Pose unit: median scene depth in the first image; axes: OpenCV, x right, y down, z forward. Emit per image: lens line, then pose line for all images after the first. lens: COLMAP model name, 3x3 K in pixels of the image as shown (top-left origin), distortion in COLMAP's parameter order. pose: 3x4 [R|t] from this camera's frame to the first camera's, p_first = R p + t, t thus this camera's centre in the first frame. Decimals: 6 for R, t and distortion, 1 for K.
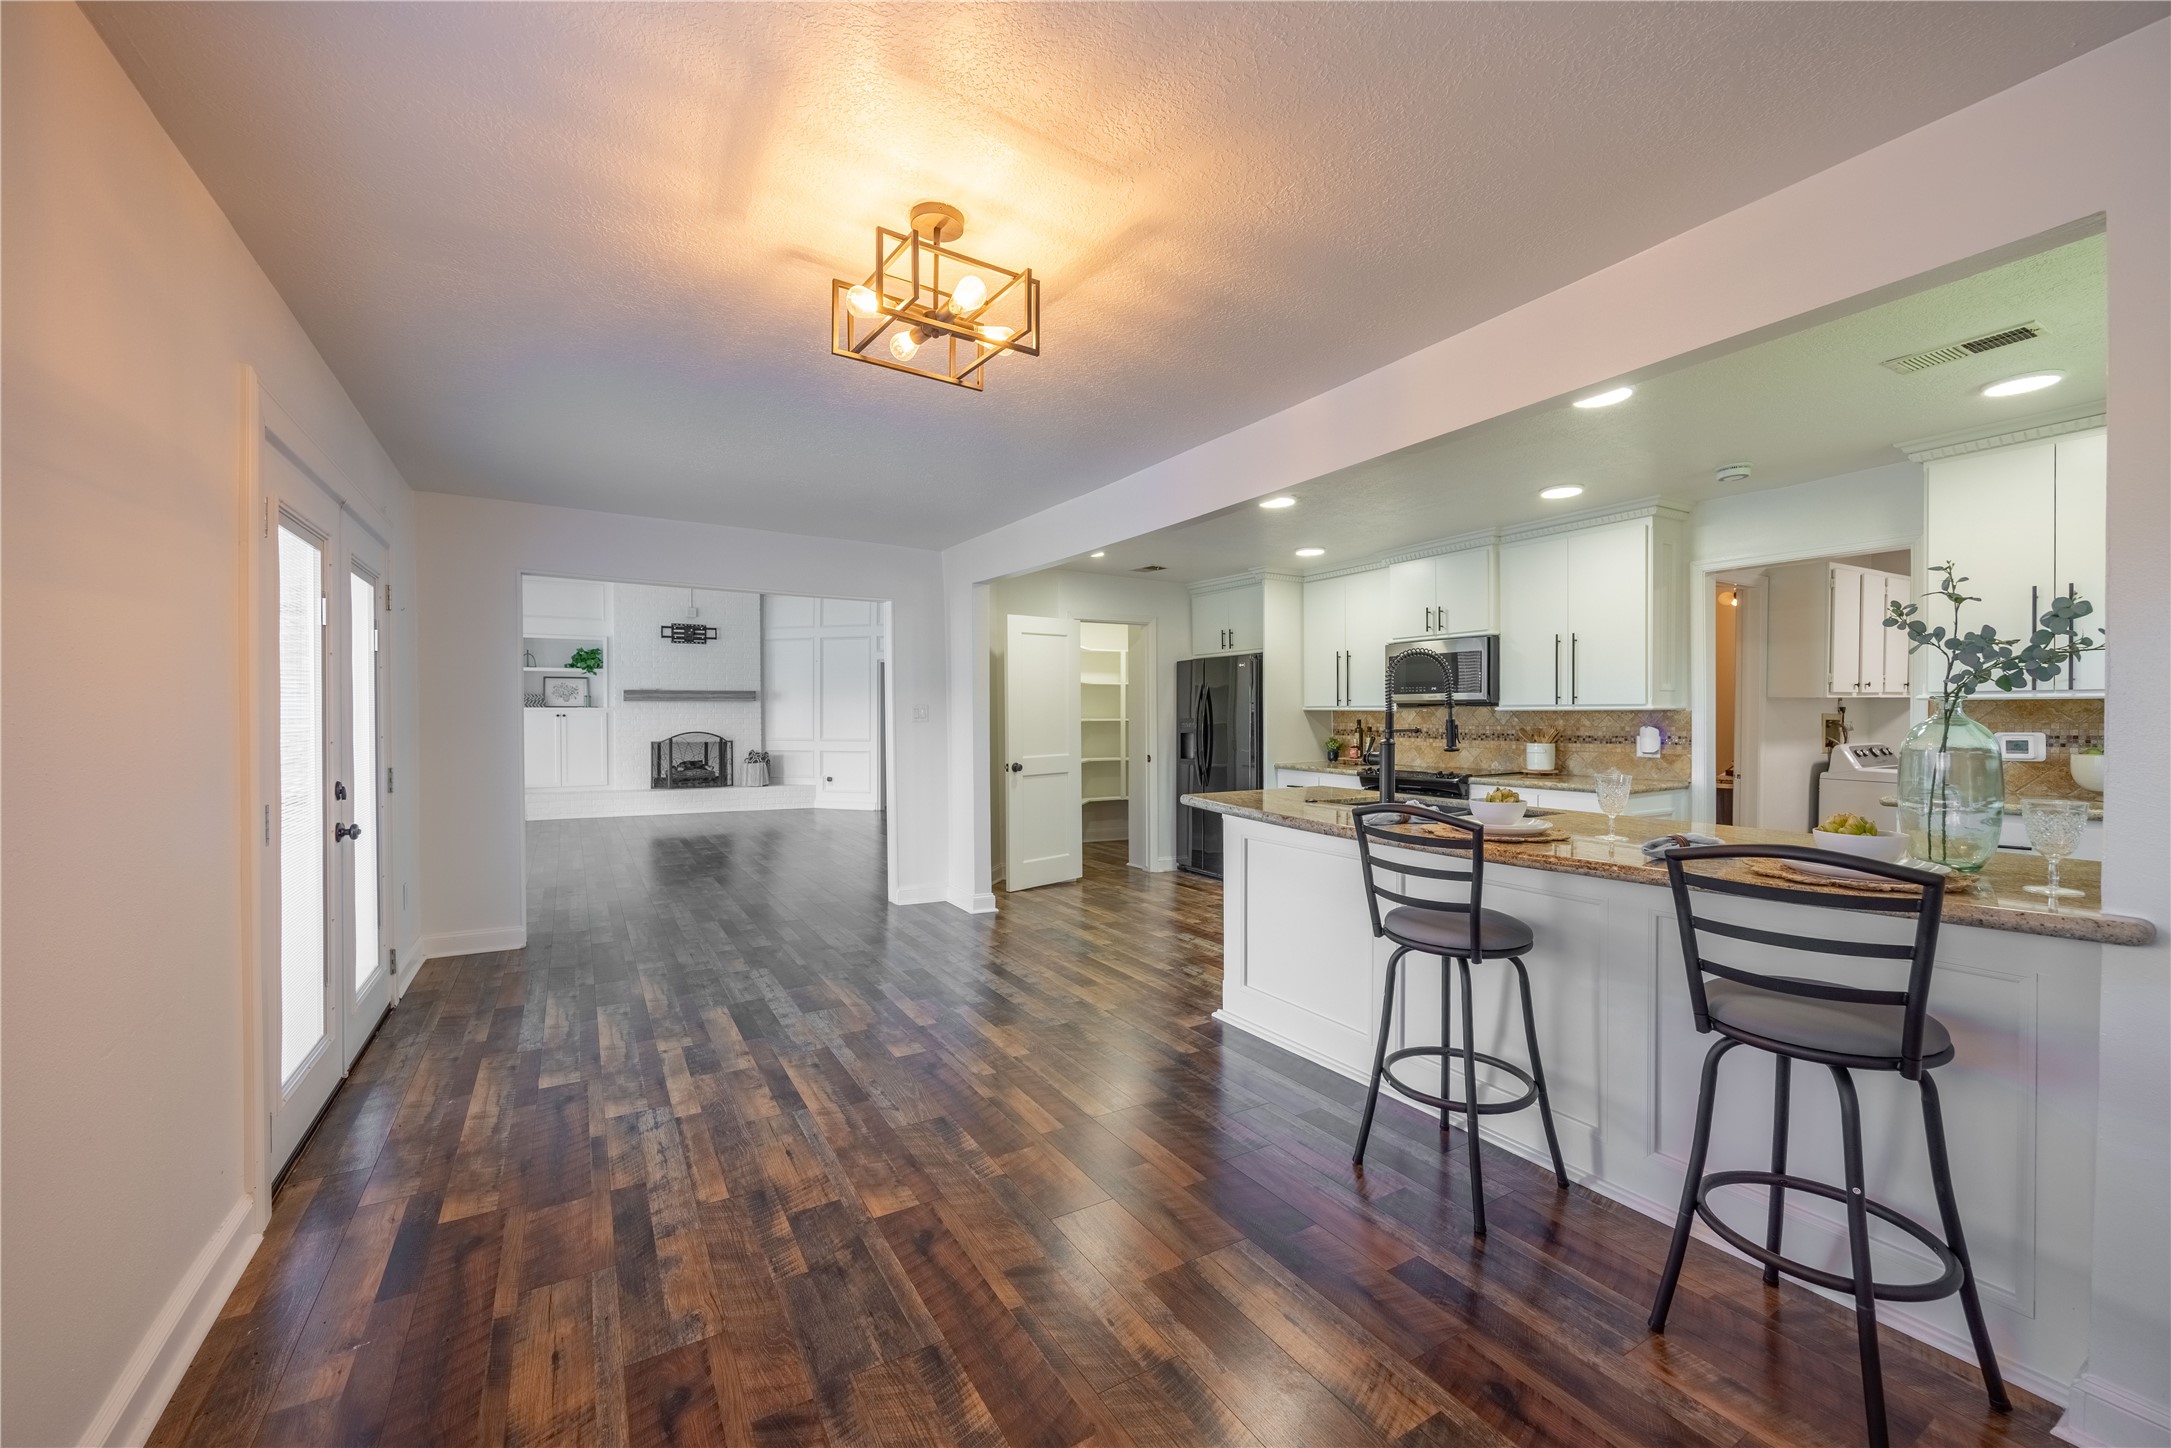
lens RADIAL K [[846.6, 0, 1085.5], [0, 846.6, 724.0], [0, 0, 1]] dist [0.001695, 0.000068]
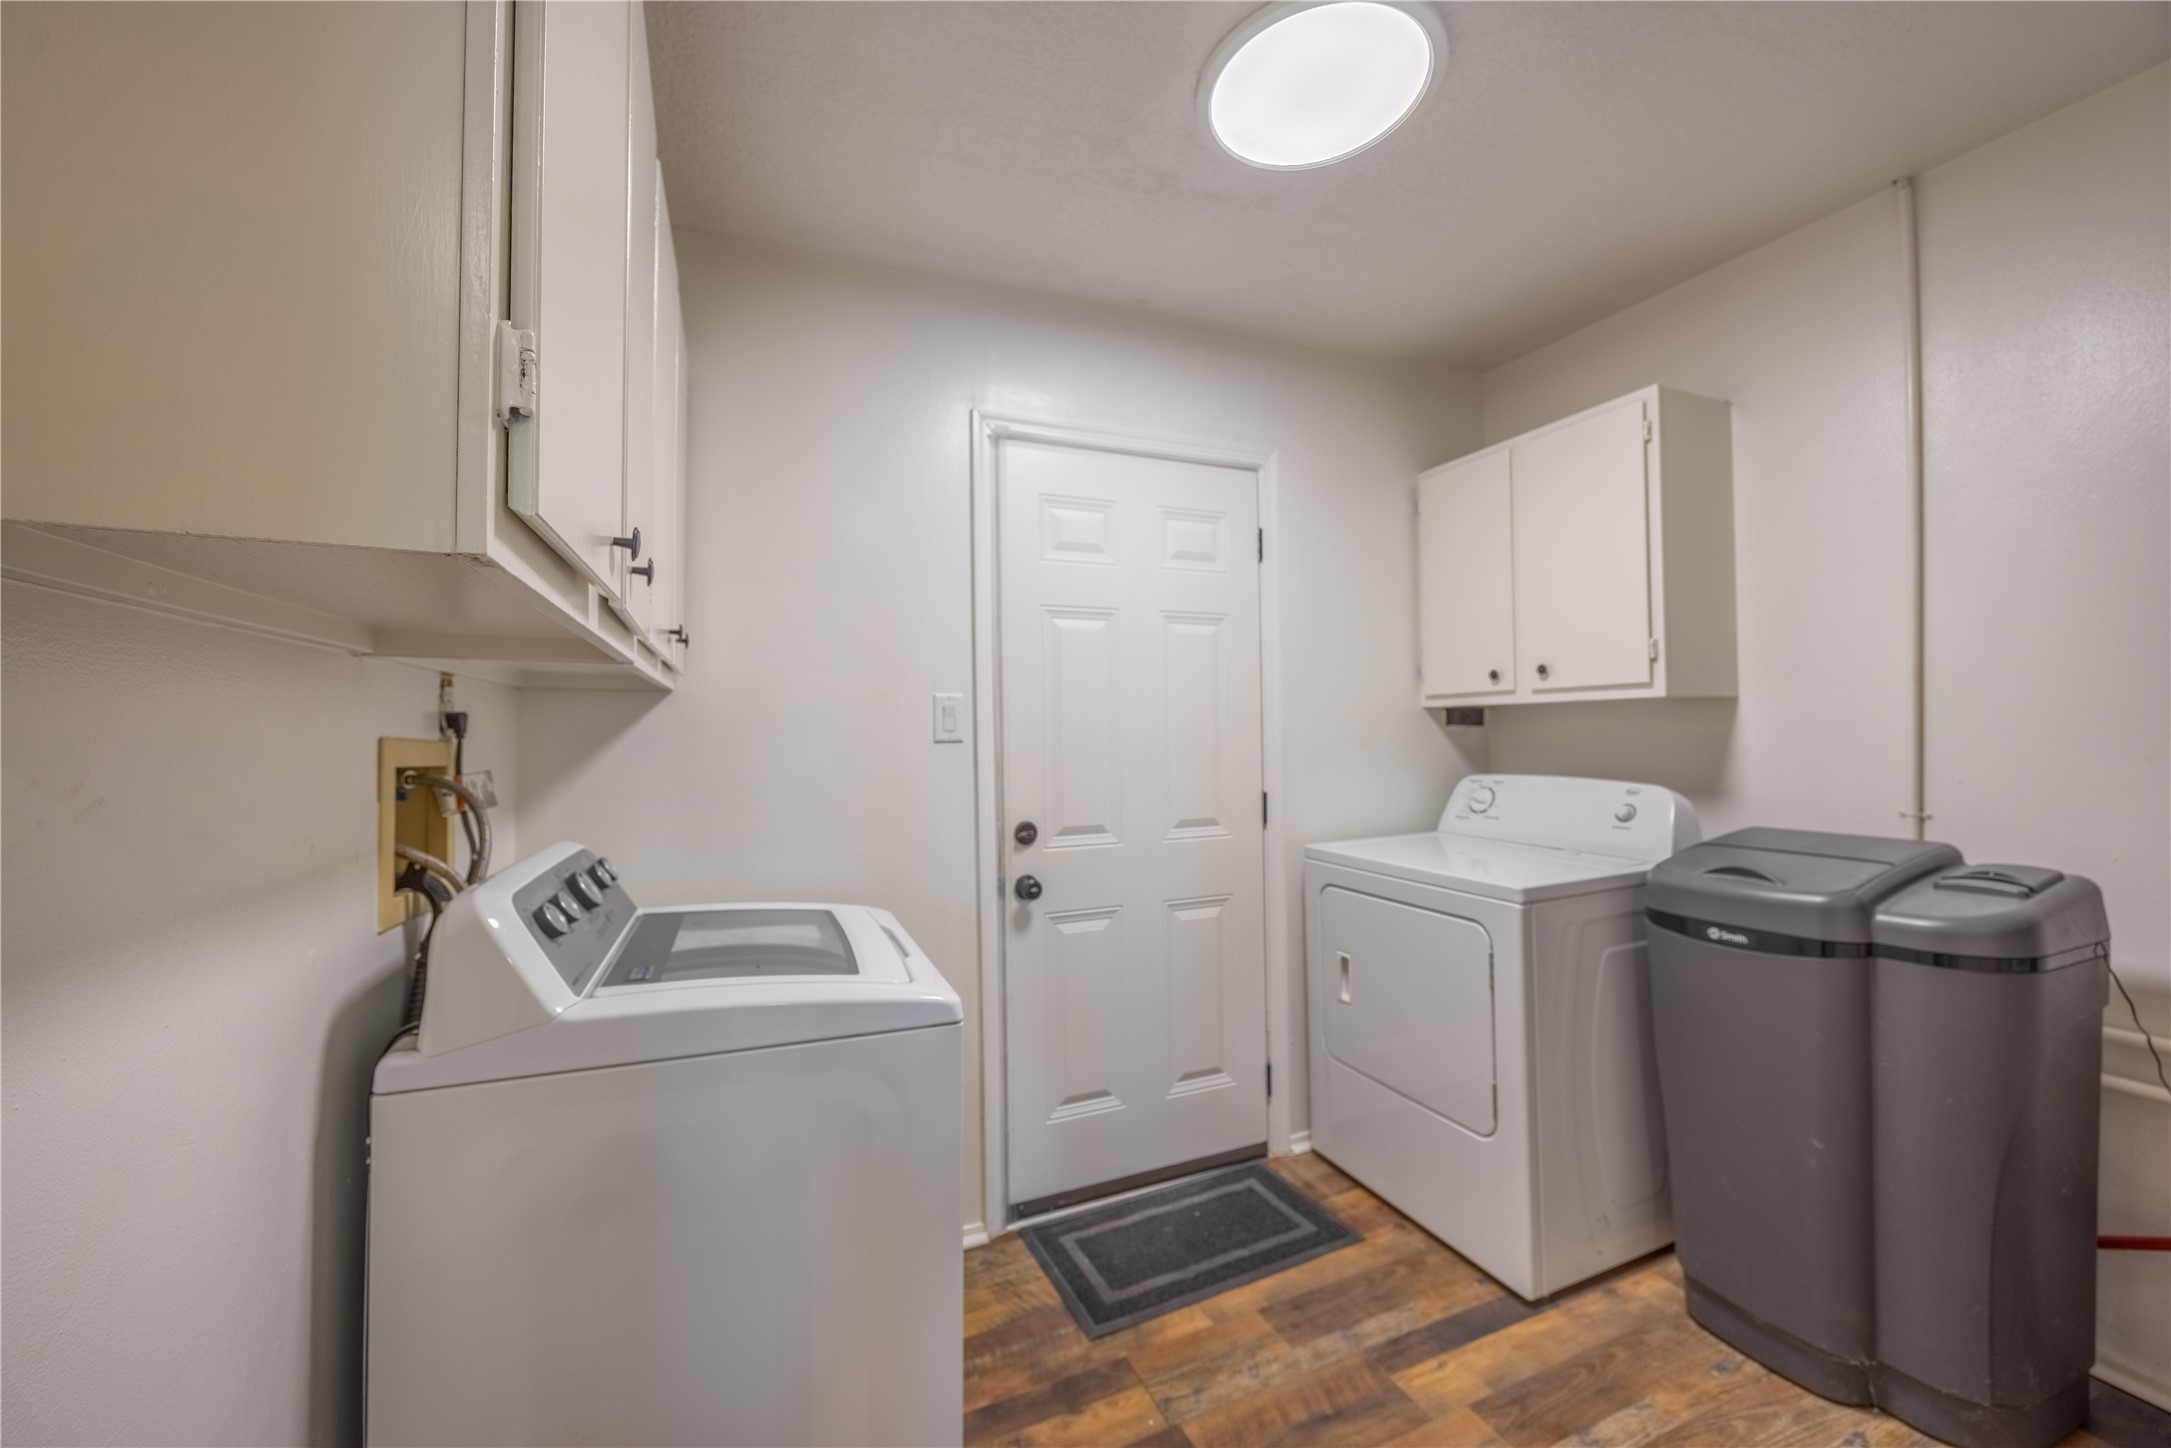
lens RADIAL K [[846.6, 0, 1085.5], [0, 846.6, 724.0], [0, 0, 1]] dist [0.001695, 0.000068]
pose [[0.133368, 0.012542, 0.990987, 1.225125], [0.026987, 0.999503, -0.016282, -0.014224], [-0.990699, 0.028915, 0.132963, 1.427826]]
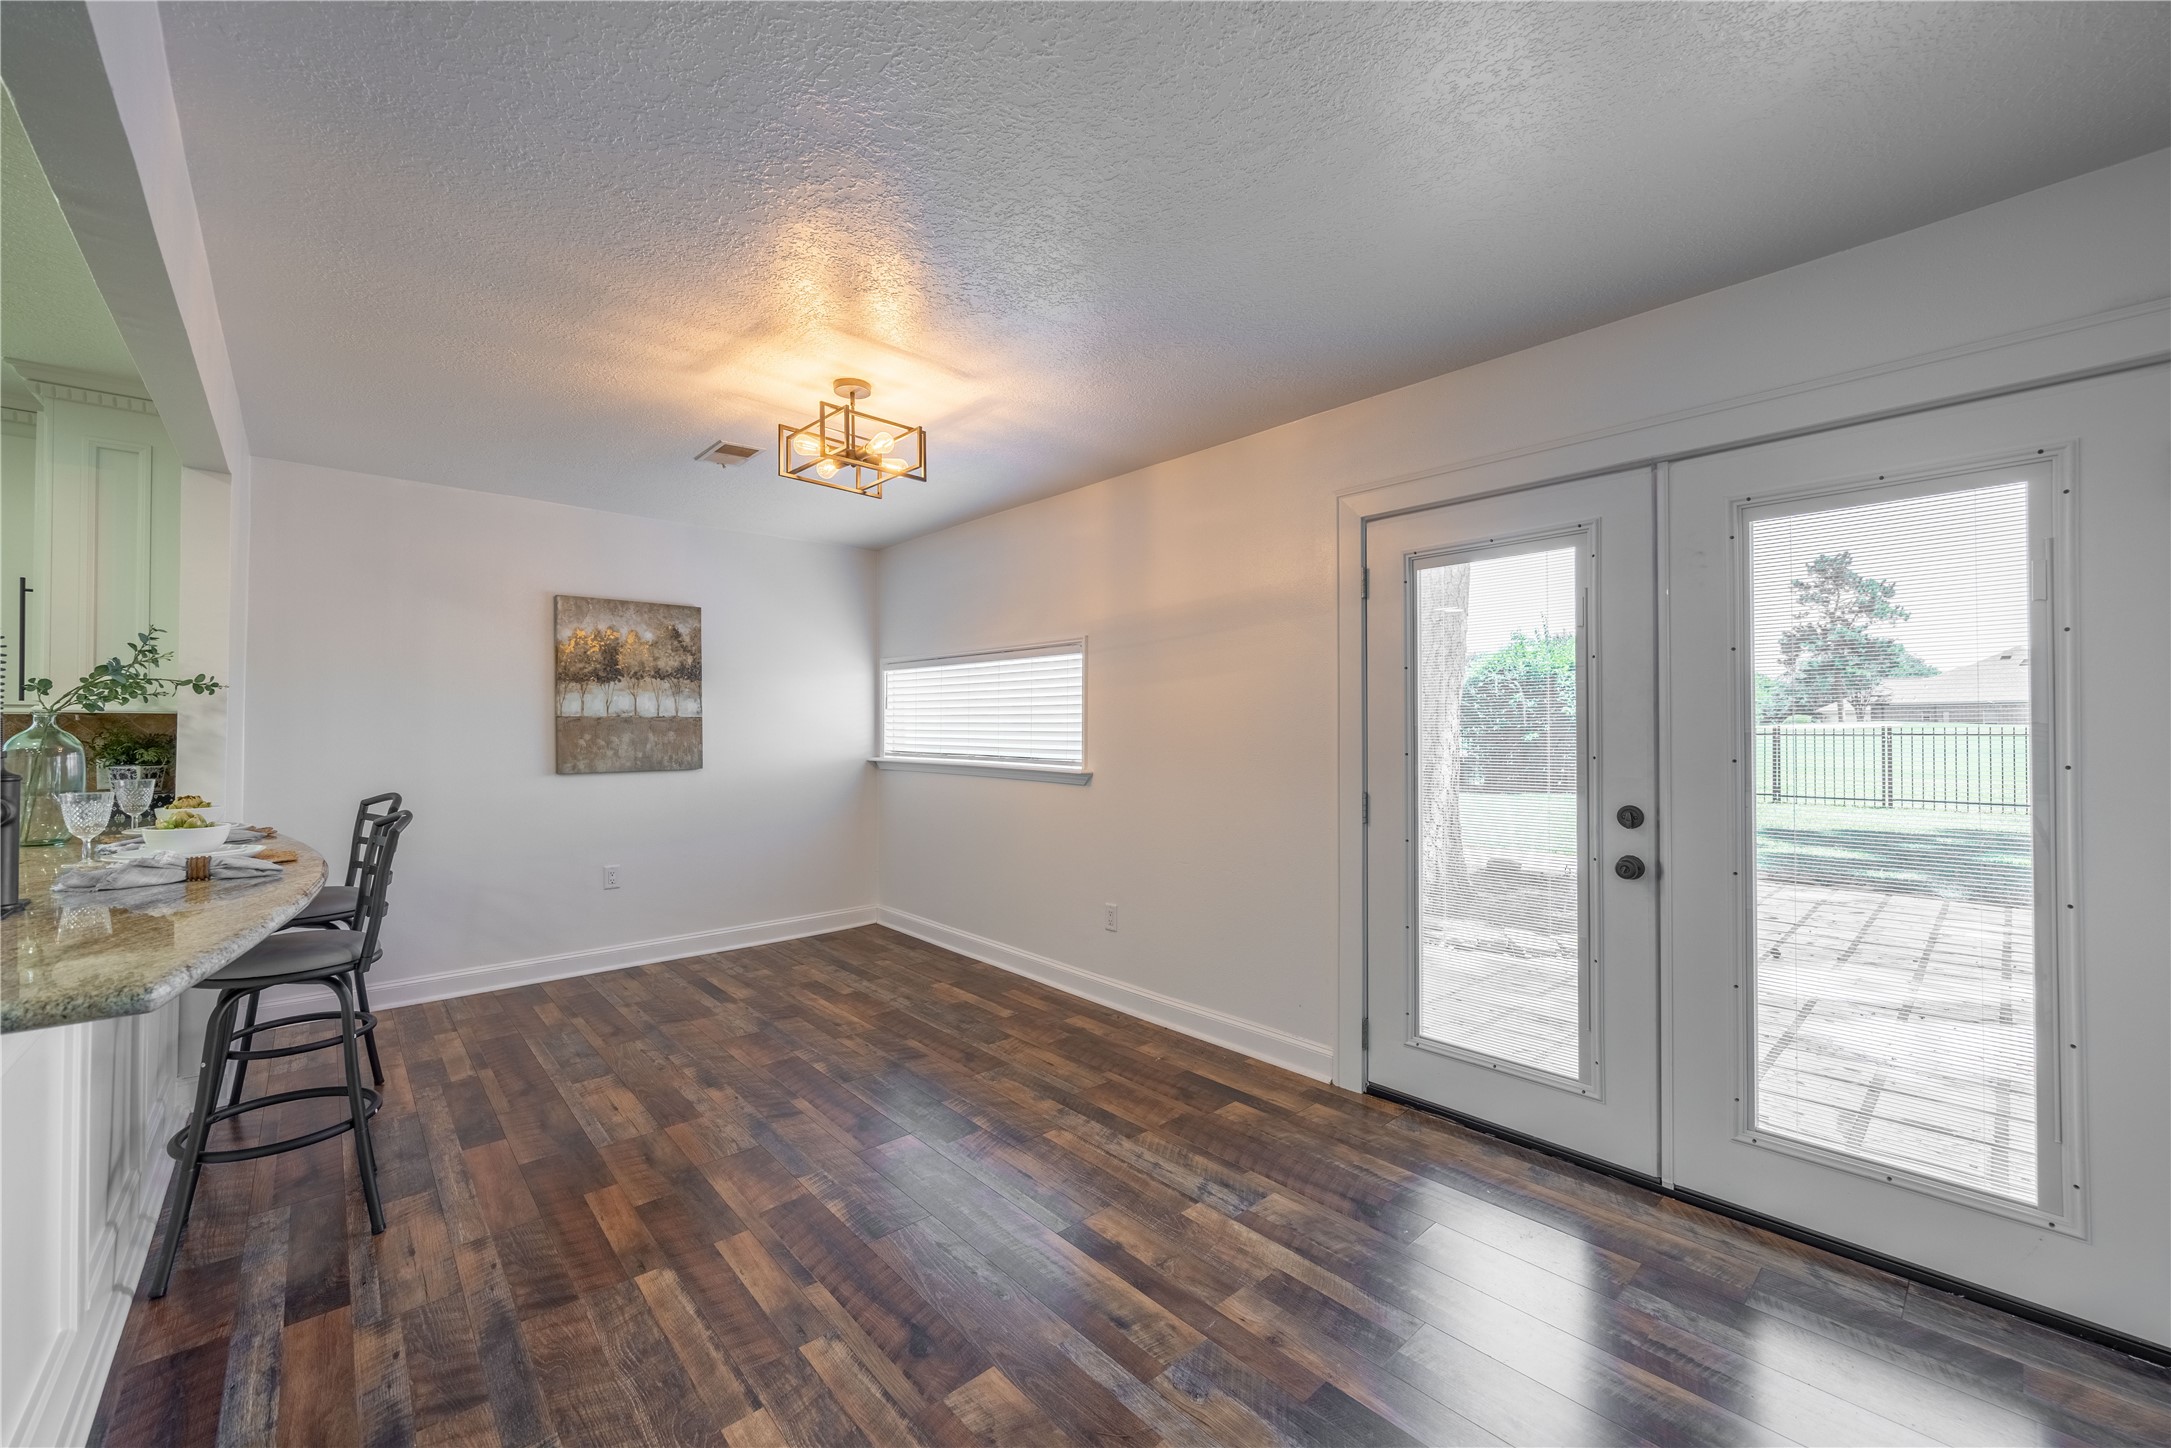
lens RADIAL K [[866.0, 0, 1085.5], [0, 866.0, 724.0], [0, 0, 1]] dist [0.023469, -0.000002]
pose [[-0.982450, -0.001132, -0.186523, -0.180432], [-0.000579, 0.999995, -0.003019, -0.008173], [0.186526, -0.002858, -0.982446, 1.580805]]
